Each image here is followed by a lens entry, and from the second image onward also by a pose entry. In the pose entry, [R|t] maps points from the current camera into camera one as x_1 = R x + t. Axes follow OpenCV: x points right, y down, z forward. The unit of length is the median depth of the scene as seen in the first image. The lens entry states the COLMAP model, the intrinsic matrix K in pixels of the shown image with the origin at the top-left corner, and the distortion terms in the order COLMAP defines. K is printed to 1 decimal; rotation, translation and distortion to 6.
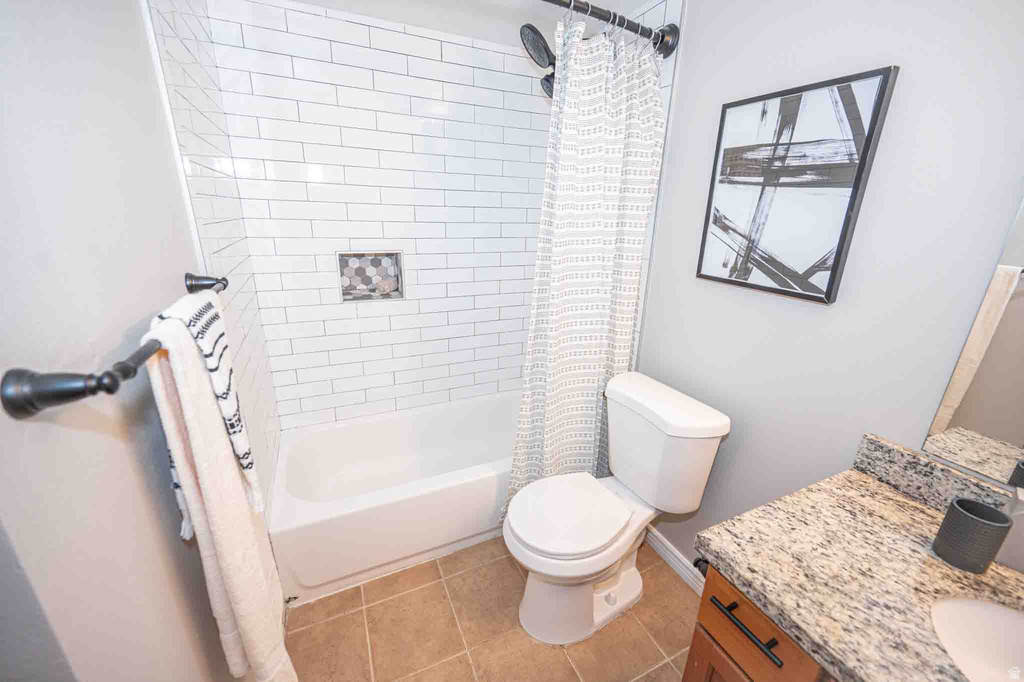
lens RADIAL K [[400.0, 0, 508.6], [0, 400.0, 341.3], [0, 0, 1]] dist [-0.002671, -0.000157]
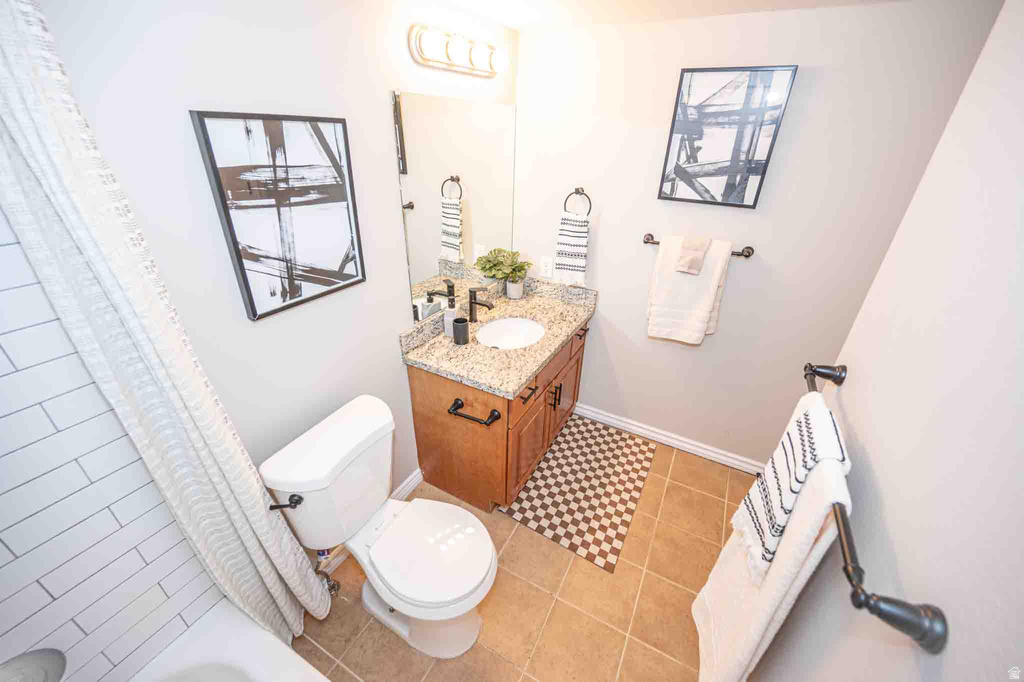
lens RADIAL K [[400.0, 0, 508.6], [0, 400.0, 341.3], [0, 0, 1]] dist [-0.002671, -0.000157]
pose [[-0.602850, -0.401034, 0.689741, -0.530229], [0.222816, 0.745476, 0.628186, -0.653303], [-0.766110, 0.532388, -0.360054, 1.127035]]
